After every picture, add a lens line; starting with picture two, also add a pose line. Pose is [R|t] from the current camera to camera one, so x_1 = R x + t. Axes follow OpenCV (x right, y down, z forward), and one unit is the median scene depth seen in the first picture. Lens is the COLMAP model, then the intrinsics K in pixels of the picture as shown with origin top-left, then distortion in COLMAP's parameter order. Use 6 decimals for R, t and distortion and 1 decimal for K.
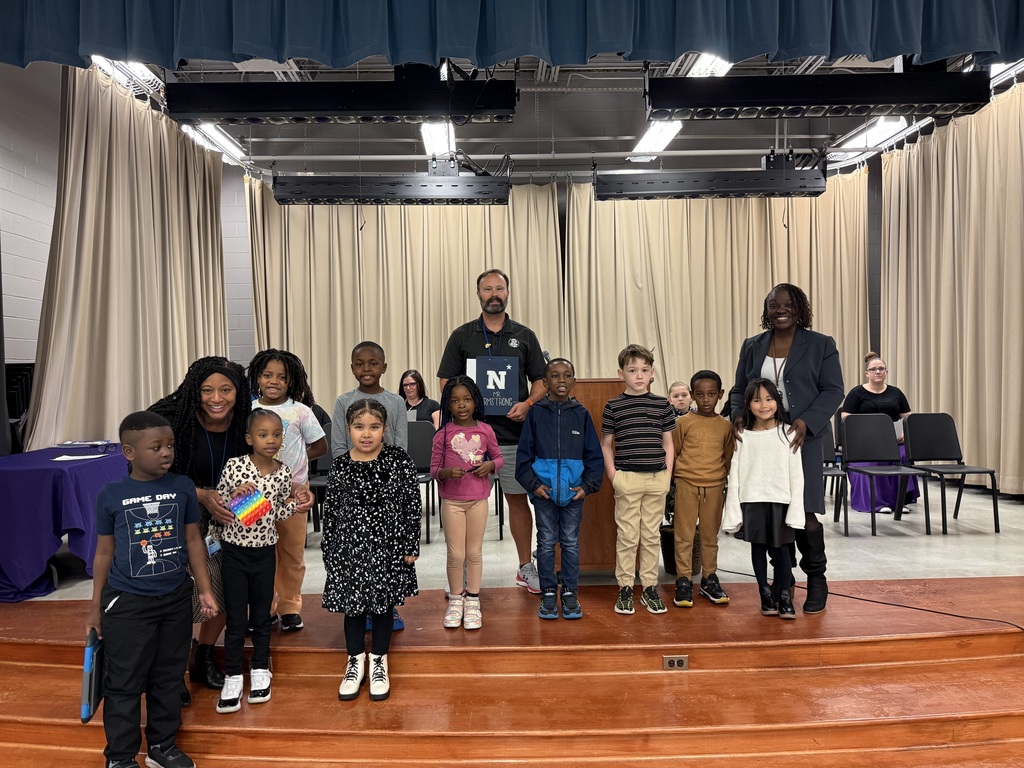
lens RADIAL K [[704.4, 0, 511.5], [0, 704.4, 391.5], [0, 0, 1]] dist [0.002900, -0.020253]
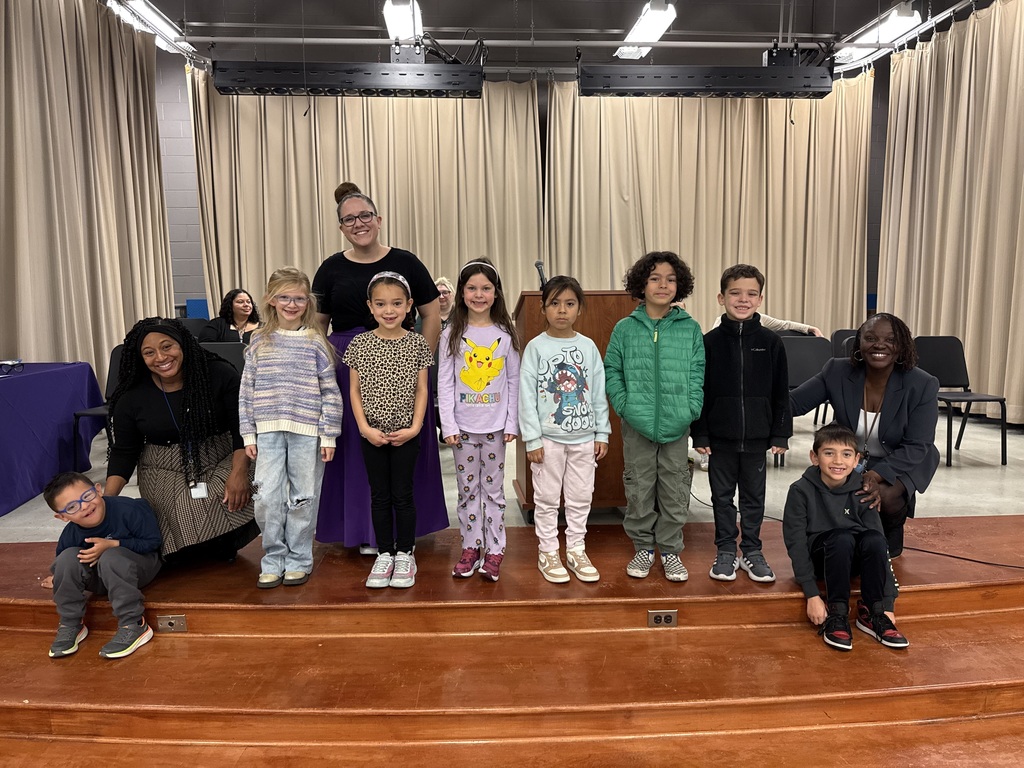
lens RADIAL K [[704.4, 0, 518.8], [0, 704.4, 382.2], [0, 0, 1]] dist [0.002900, -0.020253]
pose [[0.999236, 0.005303, 0.038723, 0.014518], [-0.008796, 0.995849, 0.090591, 0.013808], [-0.038082, -0.090862, 0.995135, 0.112876]]
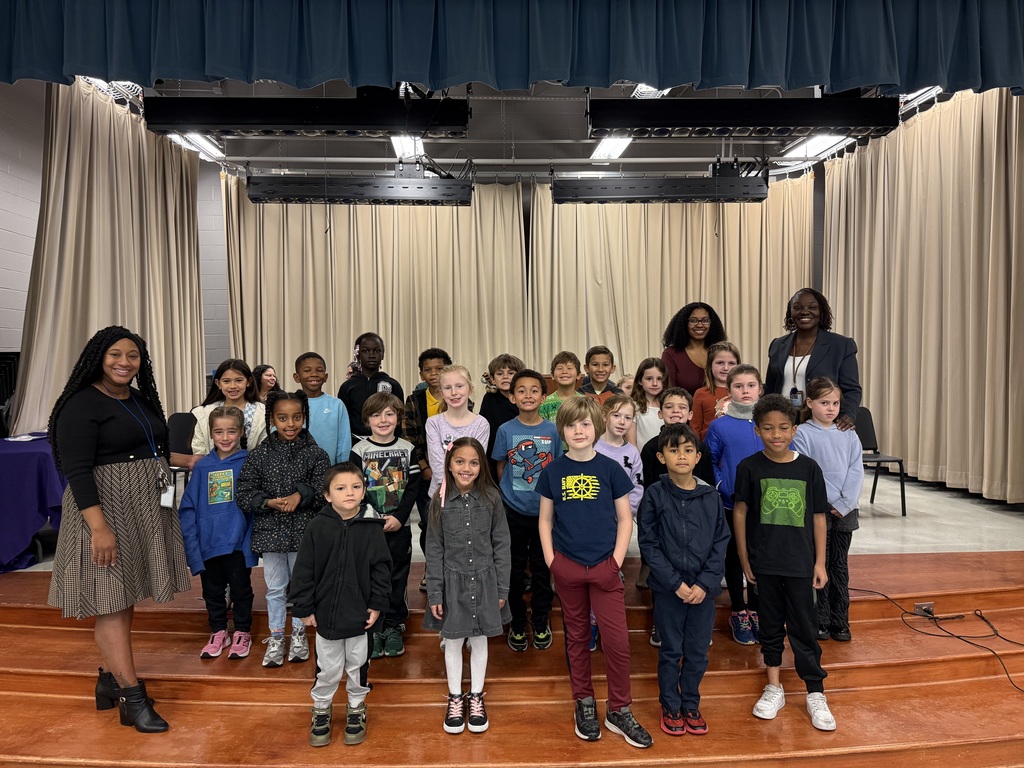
lens RADIAL K [[704.4, 0, 511.3], [0, 704.4, 383.6], [0, 0, 1]] dist [0.002900, -0.020253]
pose [[0.999699, 0.008570, 0.022973, 0.049449], [-0.008782, 0.999920, 0.009118, -0.011550], [-0.022893, -0.009317, 0.999694, -0.092414]]
